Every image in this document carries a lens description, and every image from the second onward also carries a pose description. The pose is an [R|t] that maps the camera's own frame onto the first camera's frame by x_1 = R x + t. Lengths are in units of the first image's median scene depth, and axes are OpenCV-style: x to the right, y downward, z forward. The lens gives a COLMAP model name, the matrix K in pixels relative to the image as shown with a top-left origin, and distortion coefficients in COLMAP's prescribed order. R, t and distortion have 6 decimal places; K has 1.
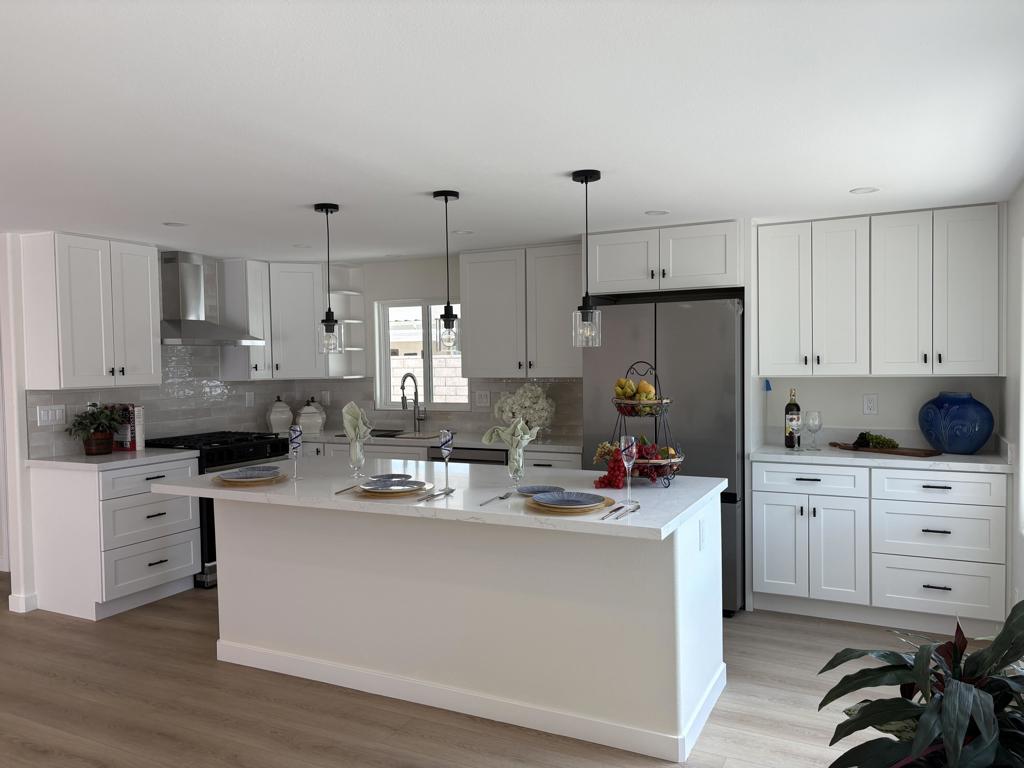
lens RADIAL K [[769.0, 0, 513.1], [0, 769.0, 386.1], [0, 0, 1]] dist [0.041237, -0.040637]
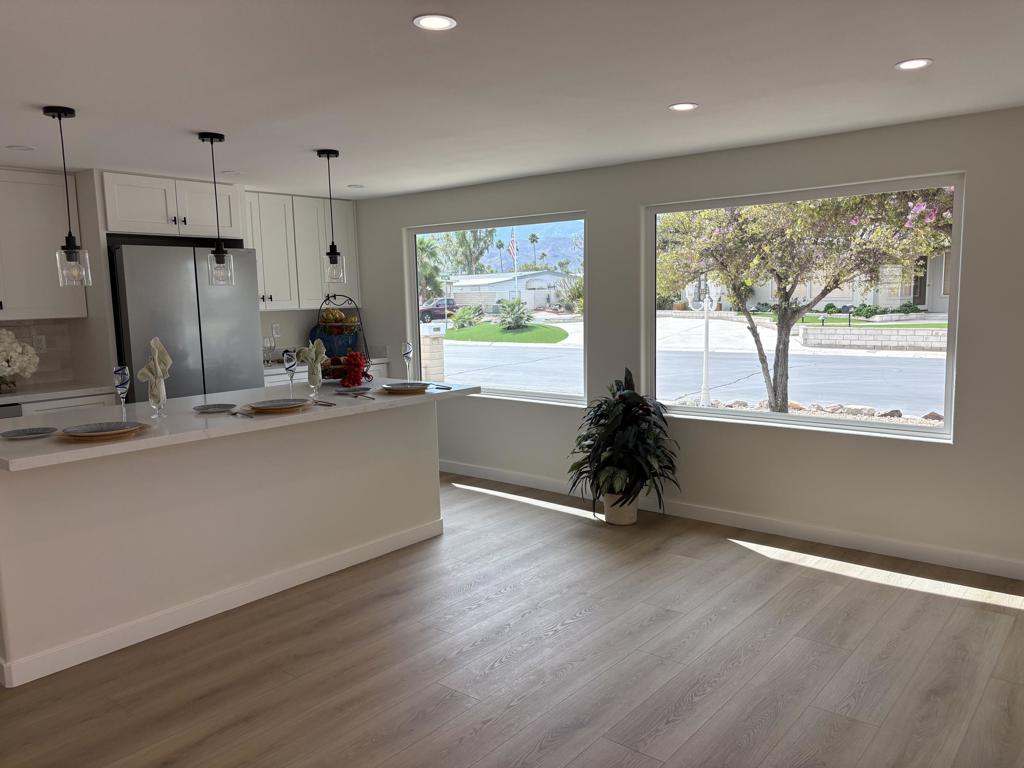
lens RADIAL K [[769.0, 0, 511.2], [0, 769.0, 381.6], [0, 0, 1]] dist [0.041237, -0.040637]
pose [[0.229434, -0.103399, 0.967816, -0.784320], [0.053271, 0.994185, 0.093588, 0.006334], [-0.971865, 0.030084, 0.233608, 0.269719]]
